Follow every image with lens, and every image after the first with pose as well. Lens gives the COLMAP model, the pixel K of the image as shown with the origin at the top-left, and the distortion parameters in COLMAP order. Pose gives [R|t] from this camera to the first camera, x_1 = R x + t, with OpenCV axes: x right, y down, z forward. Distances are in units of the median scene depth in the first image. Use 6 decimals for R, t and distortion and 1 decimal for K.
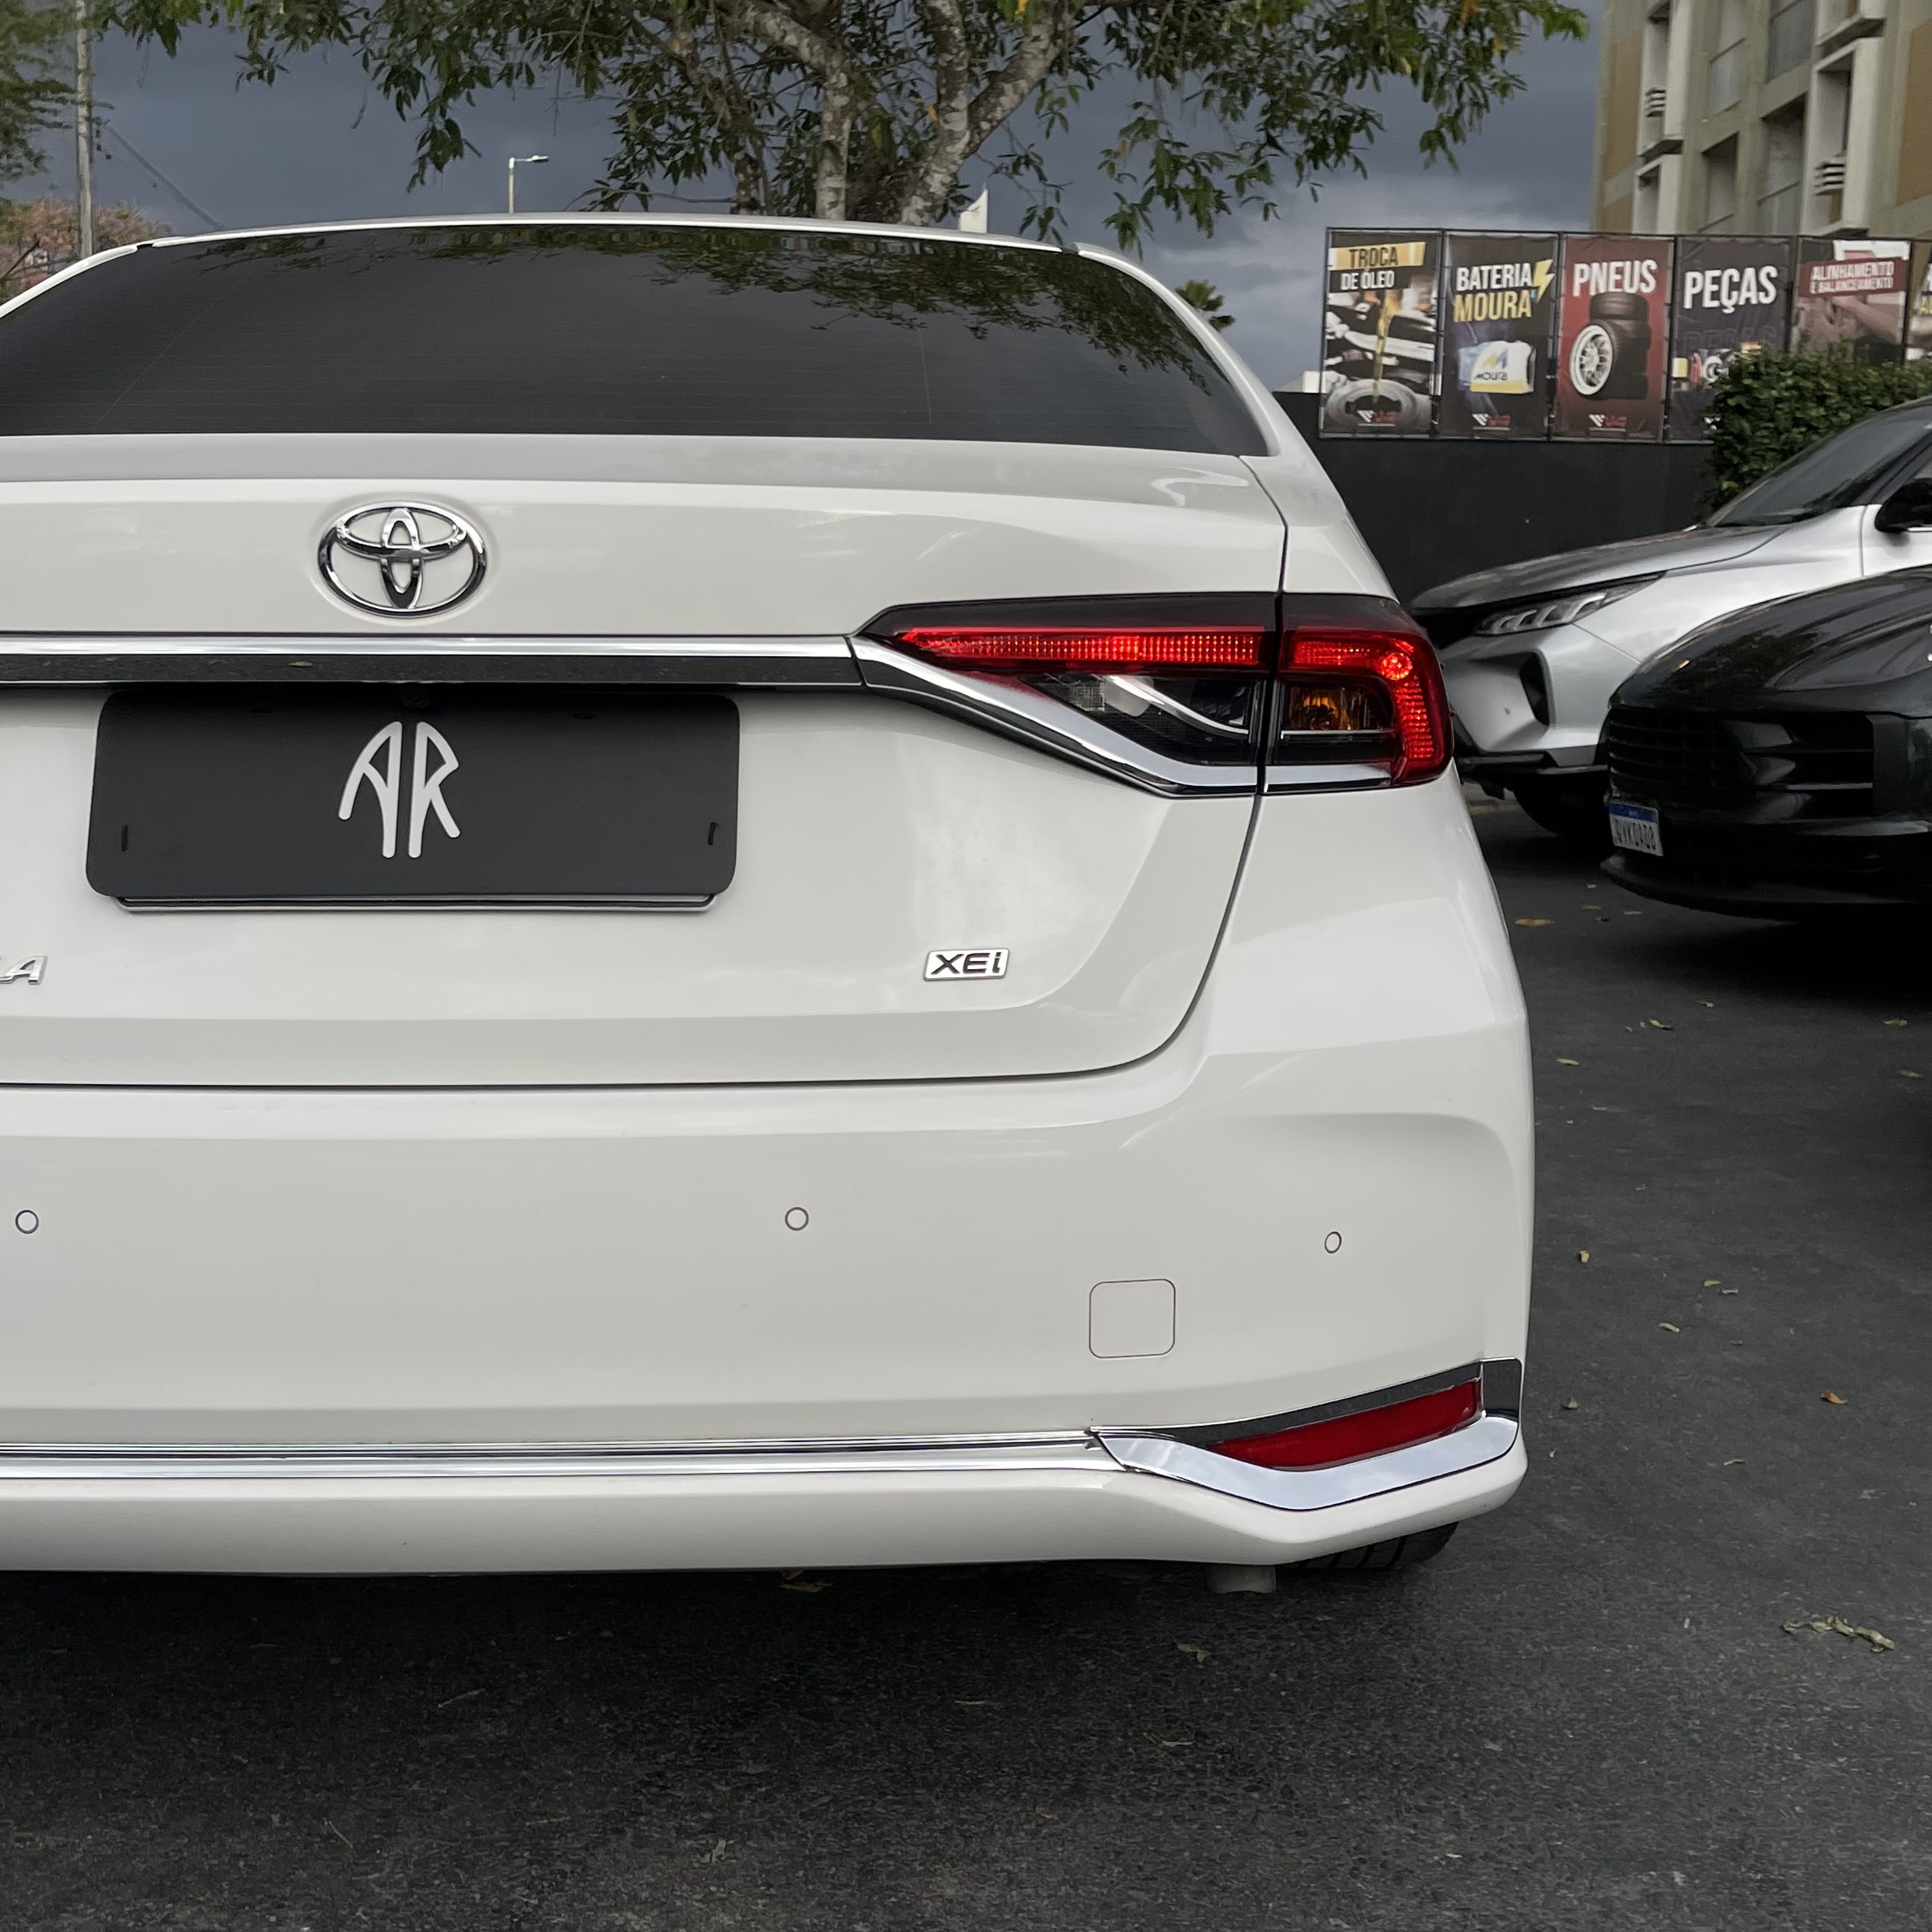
lens RADIAL K [[2482.6, 0, 1004.7], [0, 2482.6, 966.4], [0, 0, 1]] dist [0.034638, 0.000000]
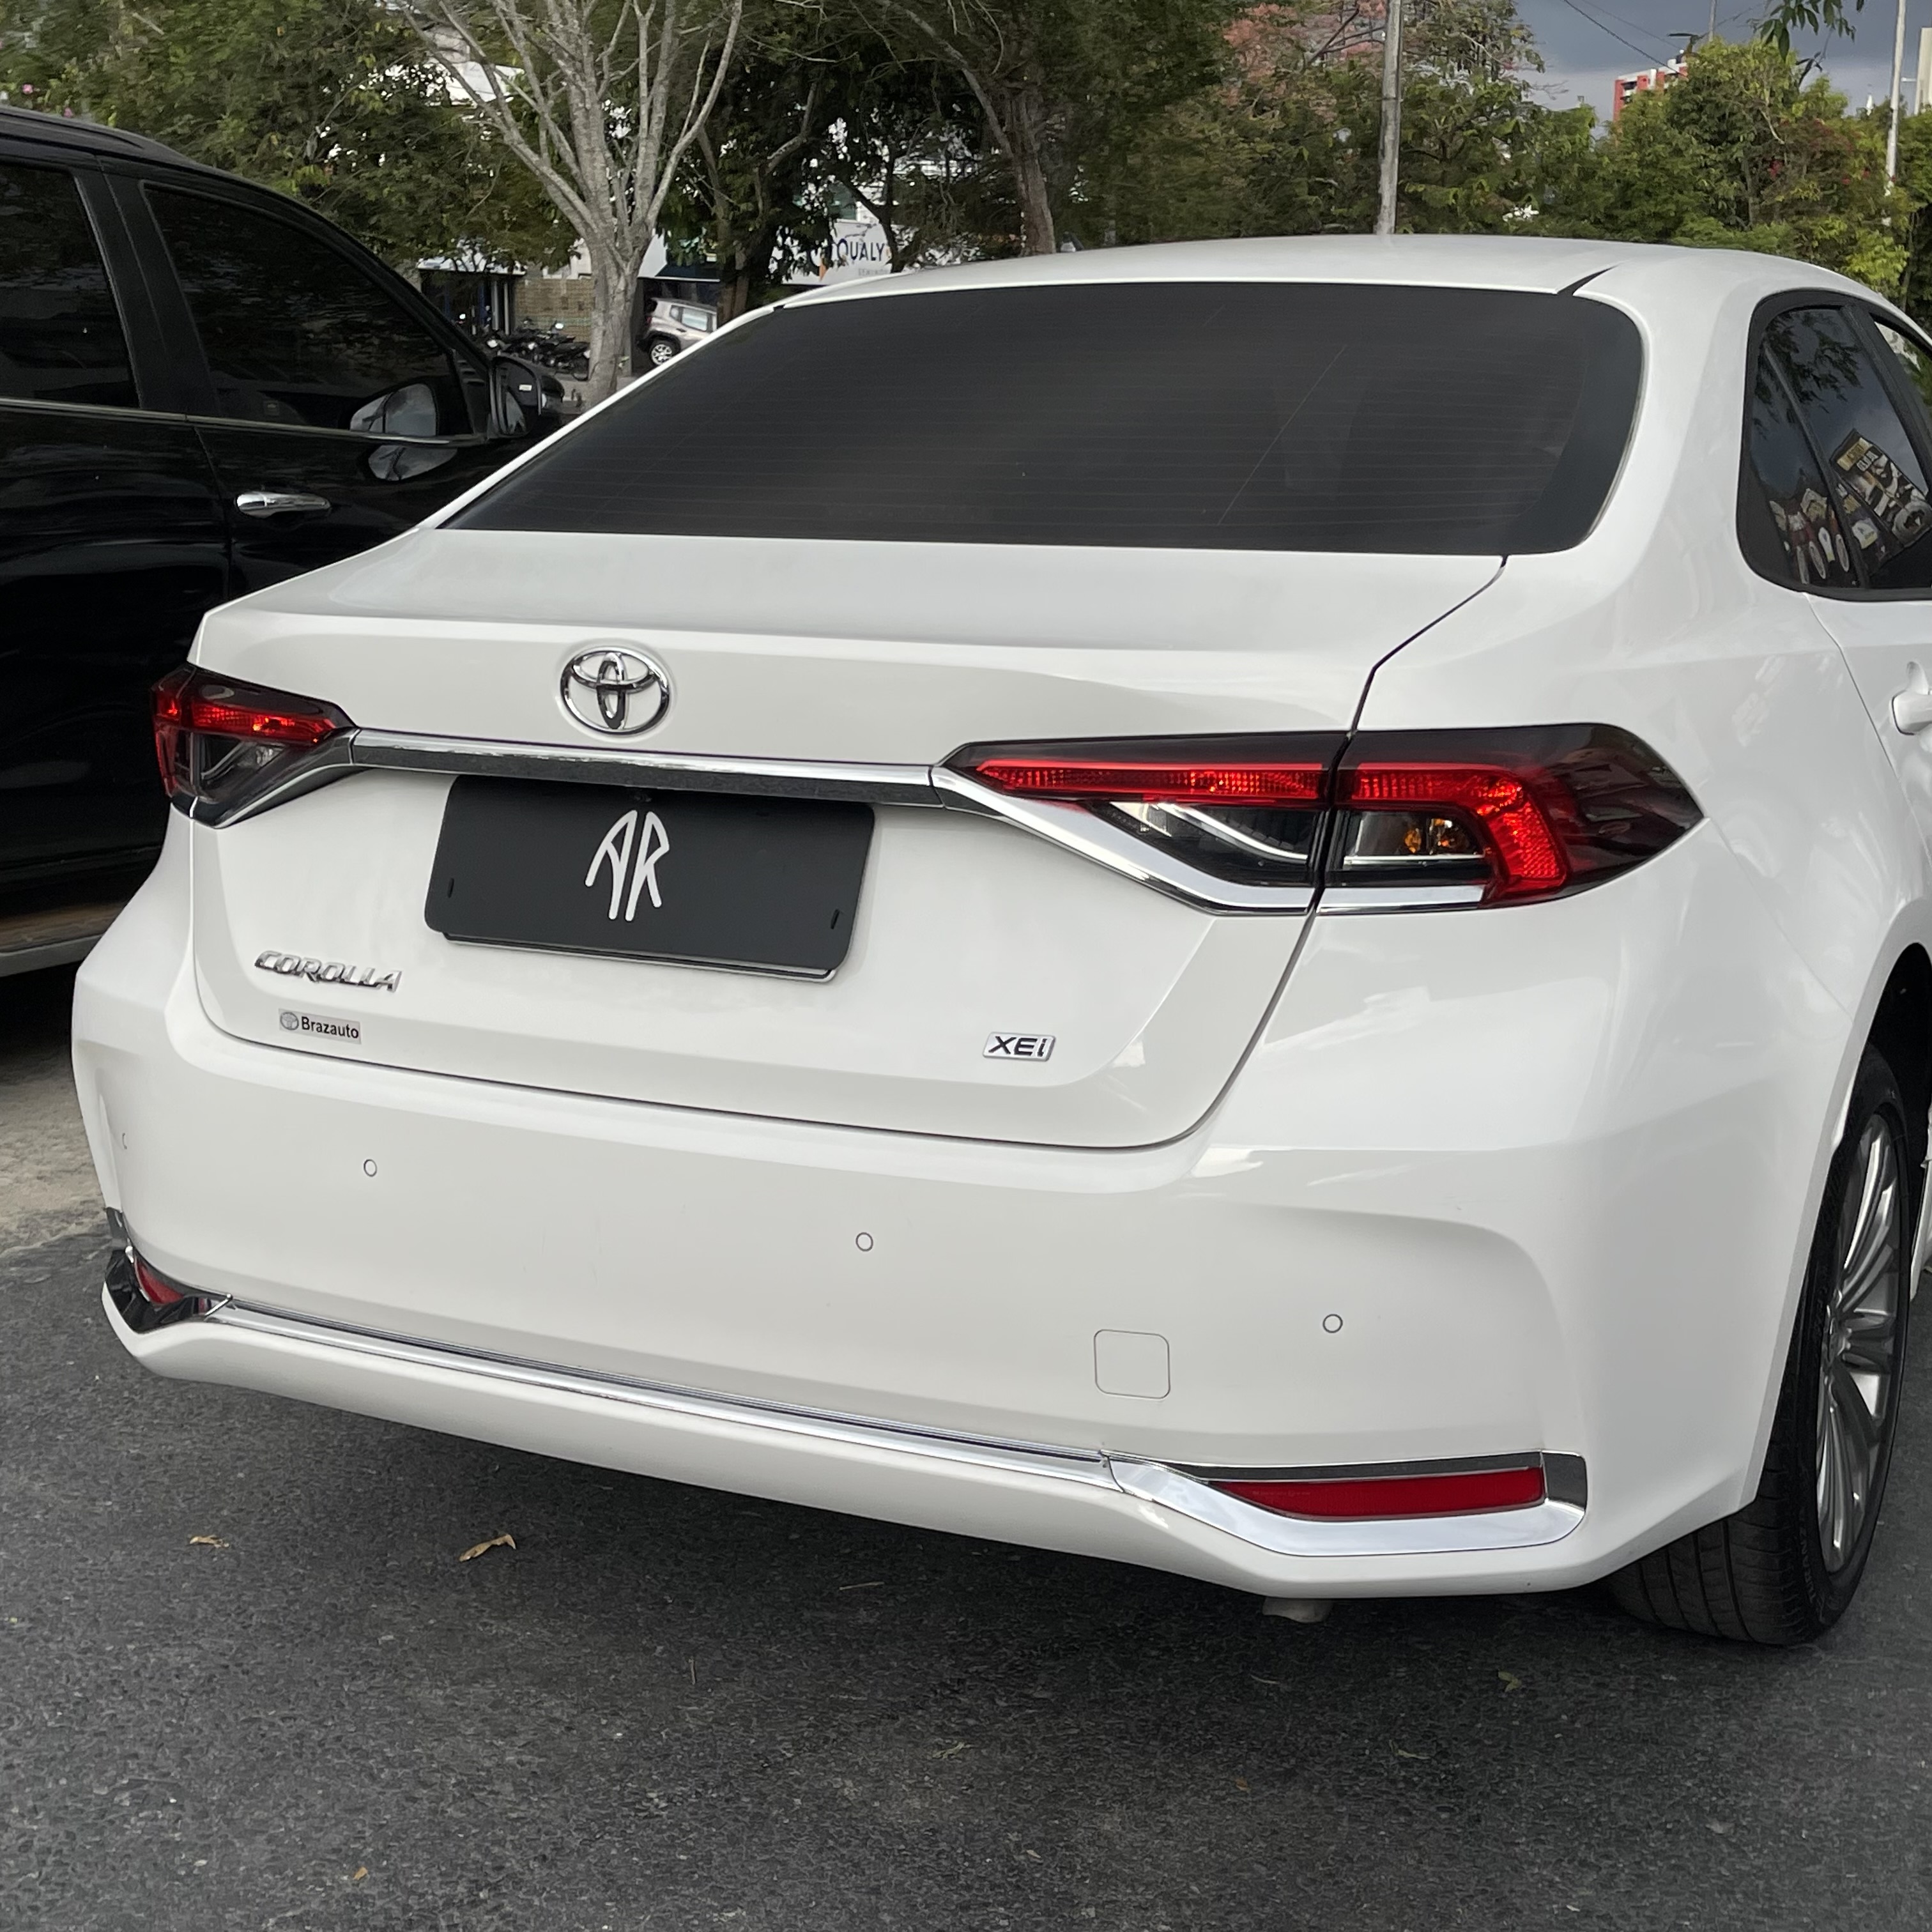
lens RADIAL K [[2864.2, 0, 1050.1], [0, 2864.2, 996.4], [0, 0, 1]] dist [0.021855, 0.000000]
pose [[0.885609, 0.093600, -0.454903, 0.486768], [-0.063324, 0.994669, 0.081380, -0.107941], [0.460095, -0.043264, 0.886815, -0.157017]]
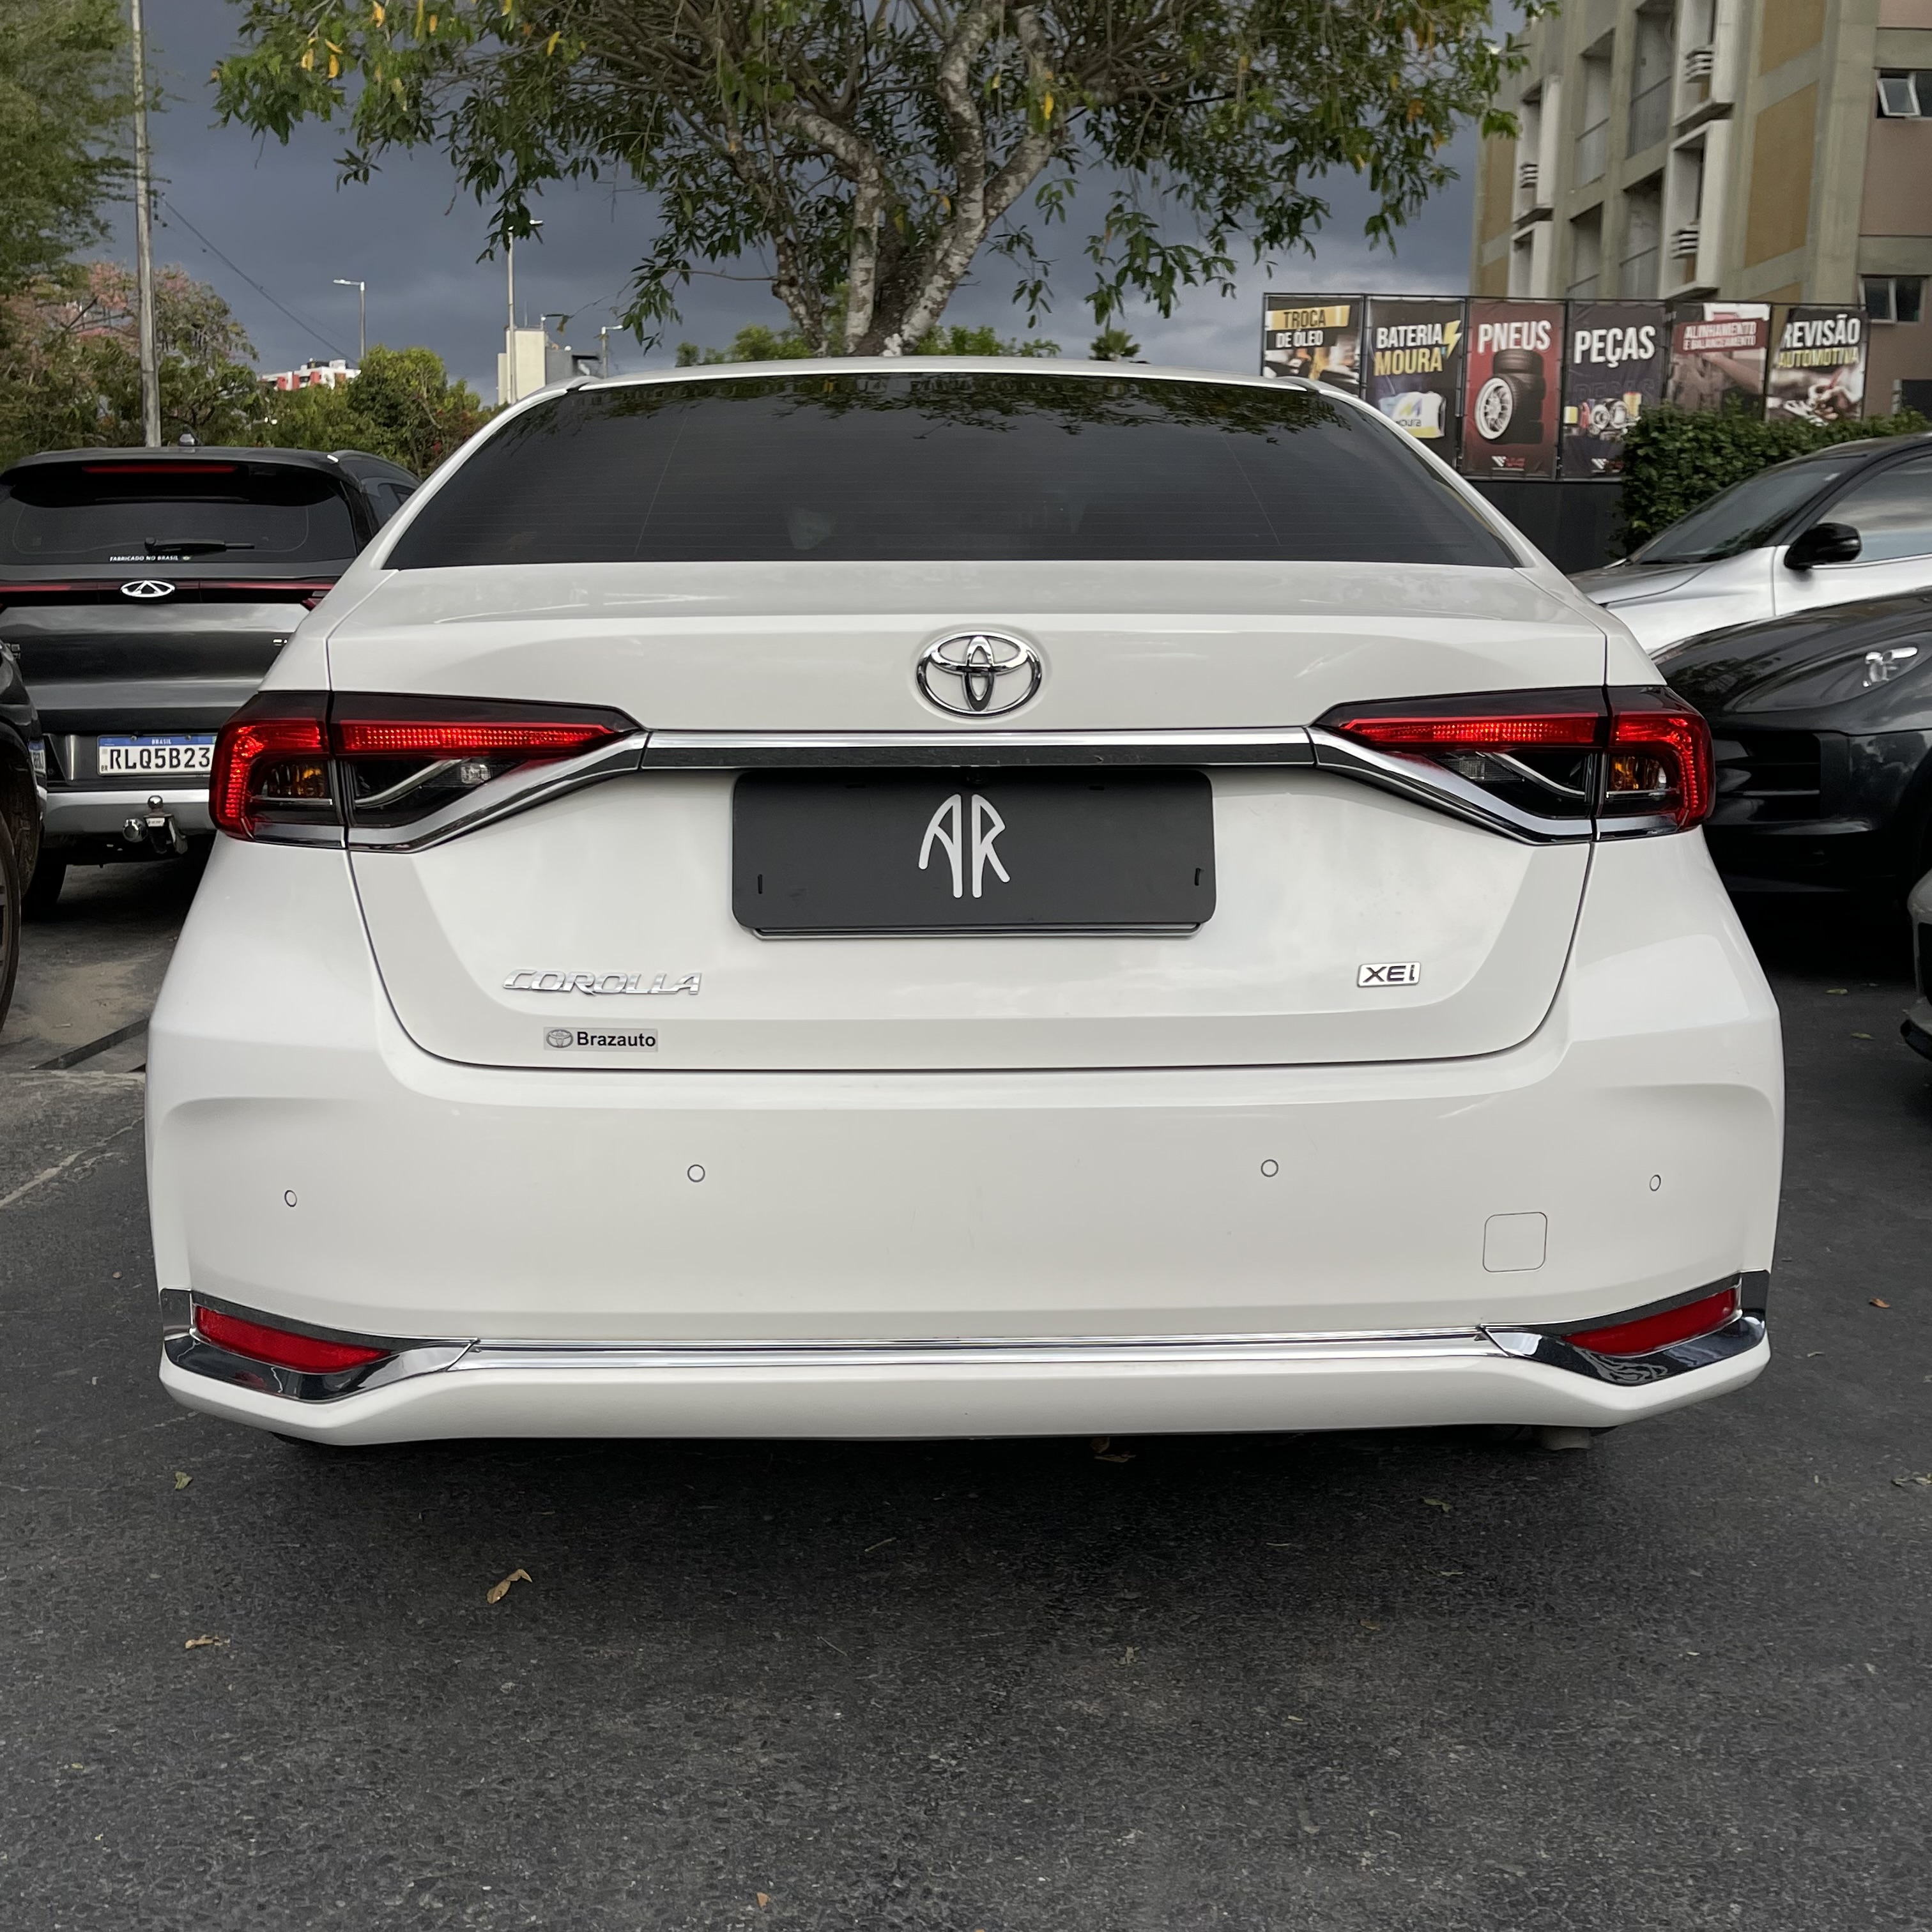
lens RADIAL K [[2201.5, 0, 983.1], [0, 2201.5, 968.4], [0, 0, 1]] dist [0.034103, 0.000000]
pose [[0.999777, -0.007347, 0.019784, -0.201544], [0.007074, 0.999879, 0.013840, -0.017423], [-0.019883, -0.013697, 0.999708, -0.133210]]
